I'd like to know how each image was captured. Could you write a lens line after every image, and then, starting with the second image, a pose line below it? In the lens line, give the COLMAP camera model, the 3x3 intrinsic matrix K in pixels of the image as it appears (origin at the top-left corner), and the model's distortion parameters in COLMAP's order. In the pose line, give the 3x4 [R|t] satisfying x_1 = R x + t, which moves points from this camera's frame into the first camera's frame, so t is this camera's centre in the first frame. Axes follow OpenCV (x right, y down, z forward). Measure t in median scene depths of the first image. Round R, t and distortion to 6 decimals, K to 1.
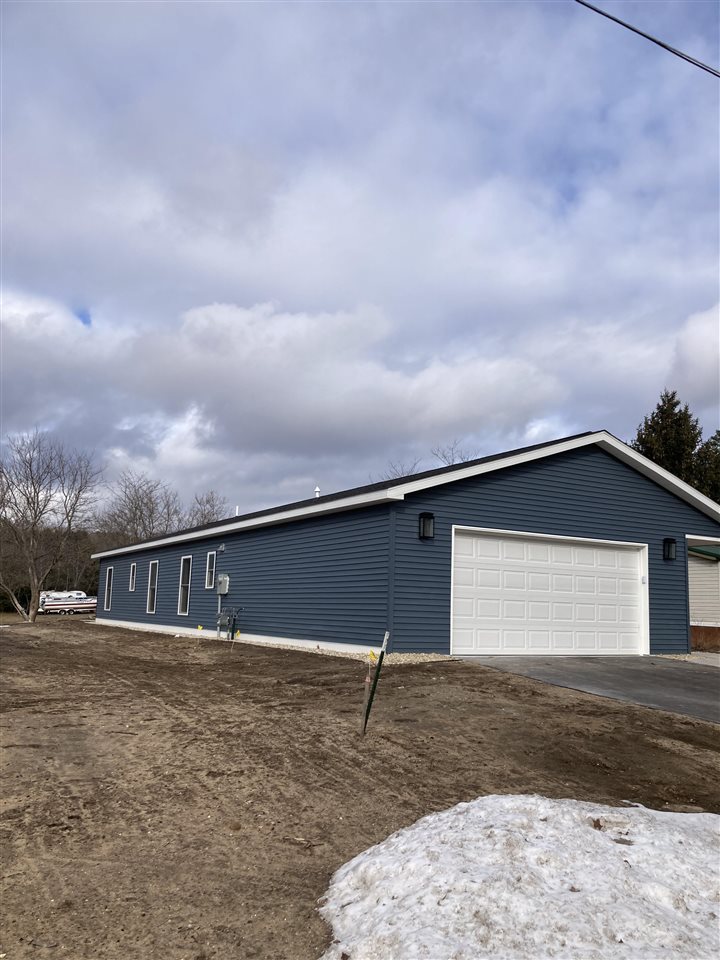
lens RADIAL K [[793.5, 0, 355.1], [0, 793.5, 481.8], [0, 0, 1]] dist [0.053464, -0.045598]
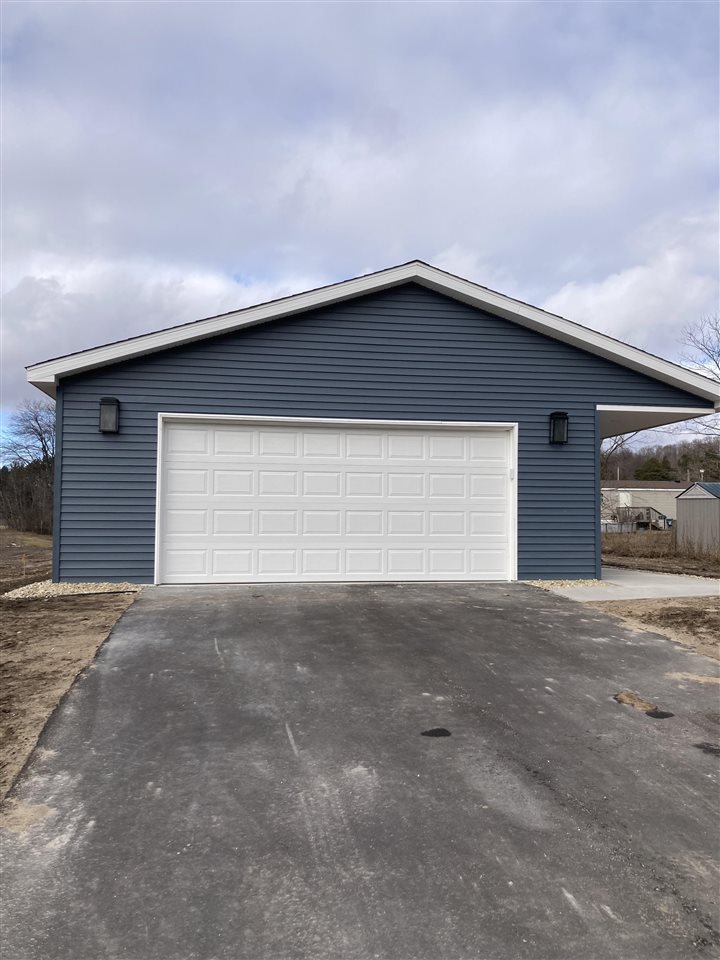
lens RADIAL K [[793.5, 0, 362.4], [0, 793.5, 479.6], [0, 0, 1]] dist [0.053464, -0.045598]
pose [[0.939645, -0.045731, -0.339081, 0.474598], [0.078225, 0.993493, 0.082785, 0.059927], [0.333089, -0.104313, 0.937108, 0.310378]]
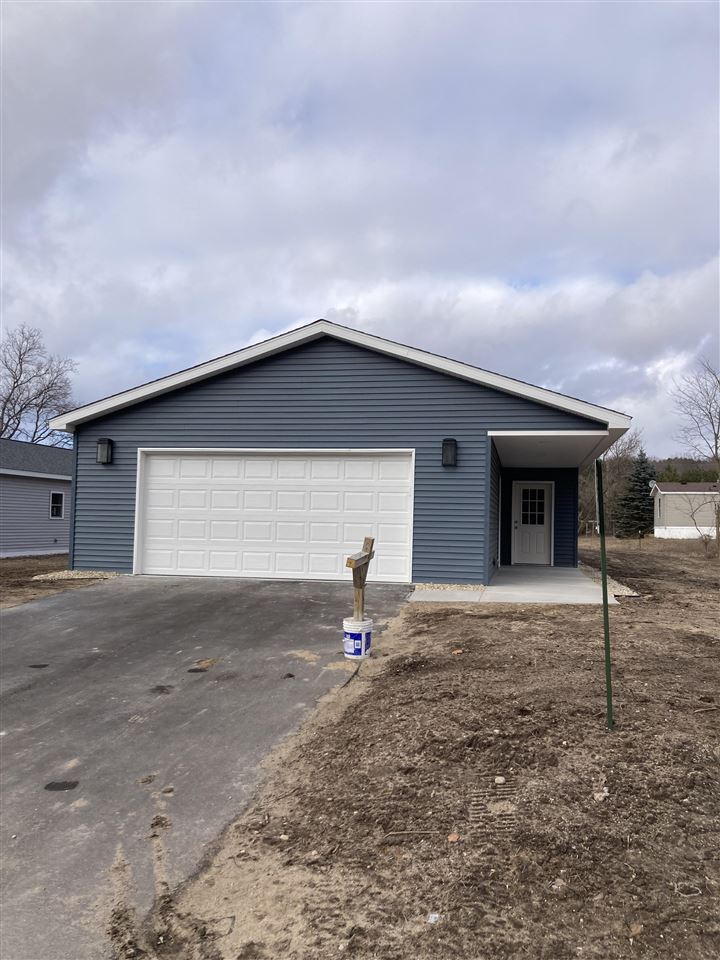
lens RADIAL K [[793.5, 0, 359.2], [0, 793.5, 478.1], [0, 0, 1]] dist [0.053464, -0.045598]
pose [[0.754298, -0.055485, -0.654184, 0.854531], [0.105795, 0.993673, 0.037707, 0.072178], [0.647953, -0.097652, 0.755395, 0.357741]]
